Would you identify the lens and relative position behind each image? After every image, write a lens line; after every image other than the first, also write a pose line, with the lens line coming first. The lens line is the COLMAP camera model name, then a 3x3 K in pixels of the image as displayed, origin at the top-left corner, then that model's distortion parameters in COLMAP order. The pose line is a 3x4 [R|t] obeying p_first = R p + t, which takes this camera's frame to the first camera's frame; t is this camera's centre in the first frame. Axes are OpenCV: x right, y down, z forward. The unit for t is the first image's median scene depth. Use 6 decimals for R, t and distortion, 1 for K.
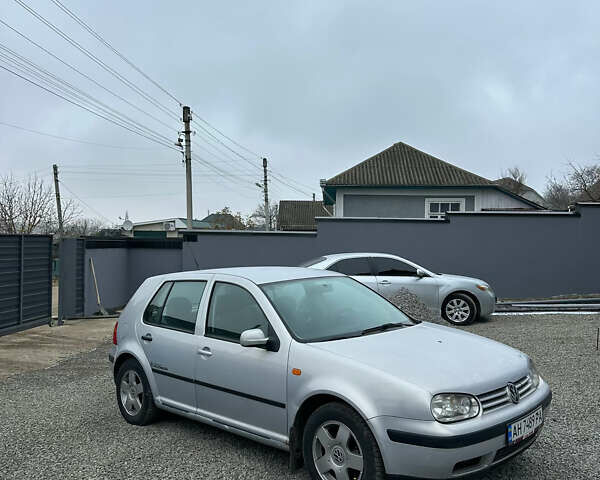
lens RADIAL K [[561.6, 0, 304.9], [0, 561.6, 244.0], [0, 0, 1]] dist [0.011344, 0.000000]
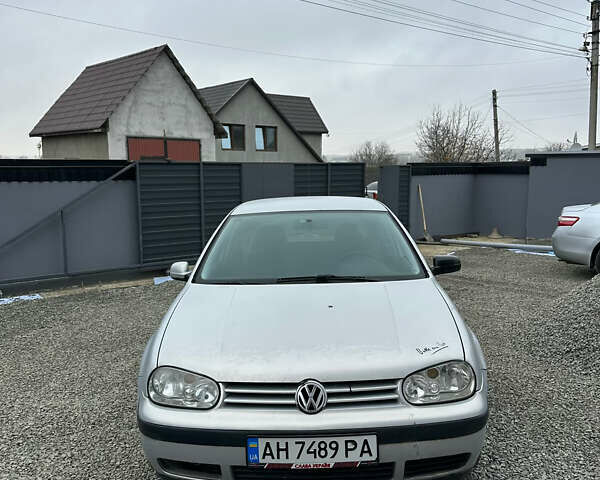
lens RADIAL K [[564.1, 0, 303.6], [0, 564.1, 240.2], [0, 0, 1]] dist [0.026902, 0.000000]
pose [[0.691068, 0.074396, -0.718951, 0.182760], [0.014528, 0.993058, 0.116724, 0.002184], [0.722644, -0.091109, 0.685190, 0.126517]]
